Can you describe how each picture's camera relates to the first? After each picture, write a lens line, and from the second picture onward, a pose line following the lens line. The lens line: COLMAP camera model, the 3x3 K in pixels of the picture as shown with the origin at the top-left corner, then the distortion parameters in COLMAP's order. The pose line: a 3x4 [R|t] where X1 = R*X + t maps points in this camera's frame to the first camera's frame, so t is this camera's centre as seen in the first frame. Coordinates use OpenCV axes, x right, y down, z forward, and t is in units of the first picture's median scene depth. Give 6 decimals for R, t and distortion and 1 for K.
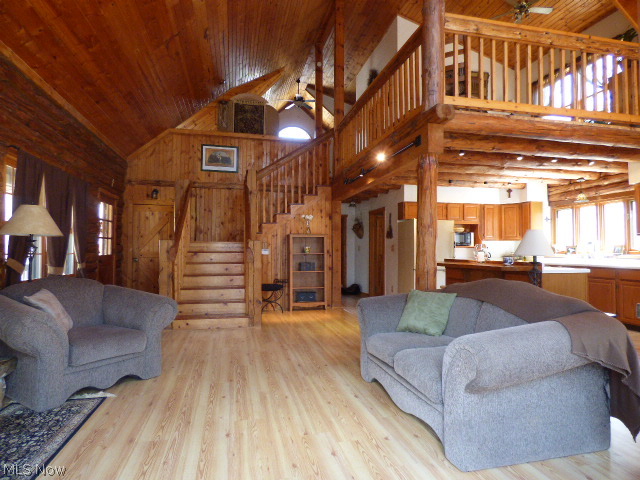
lens RADIAL K [[390.2, 0, 319.6], [0, 390.2, 238.1], [0, 0, 1]] dist [-0.010394, 0.004945]
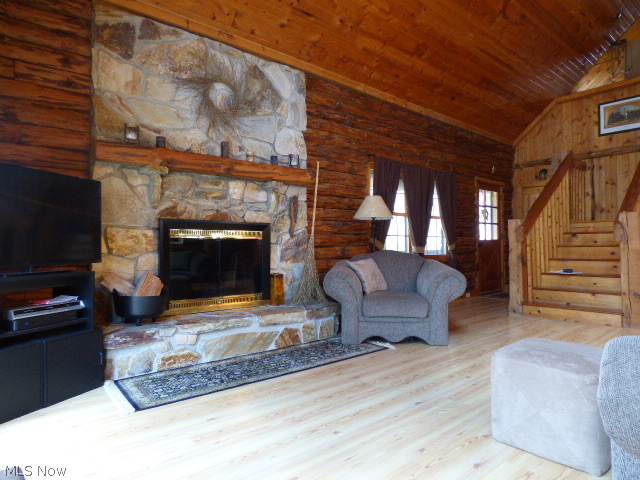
lens RADIAL K [[390.2, 0, 325.9], [0, 390.2, 237.8], [0, 0, 1]] dist [-0.010394, 0.004945]
pose [[0.455401, -0.027847, -0.889851, 0.220671], [0.037324, 0.999229, -0.012169, 0.041539], [0.889504, -0.027671, 0.456089, 0.152614]]
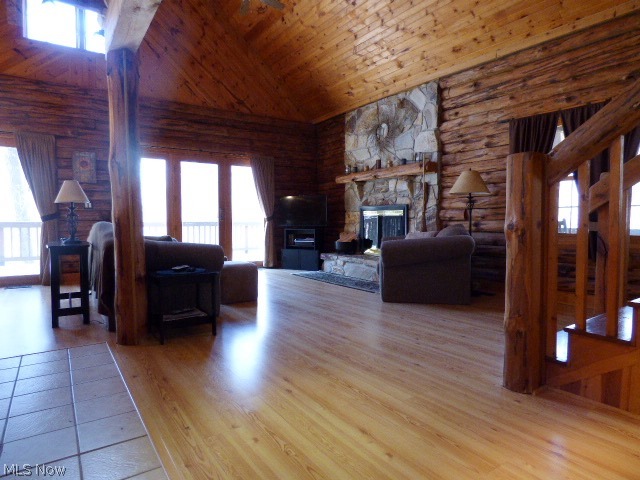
lens RADIAL K [[390.2, 0, 320.6], [0, 390.2, 237.0], [0, 0, 1]] dist [-0.010394, 0.004945]
pose [[-0.923494, 0.013714, -0.383369, 0.155528], [0.009675, 0.999876, 0.012461, 0.075949], [0.383492, 0.007799, -0.923511, 1.321417]]
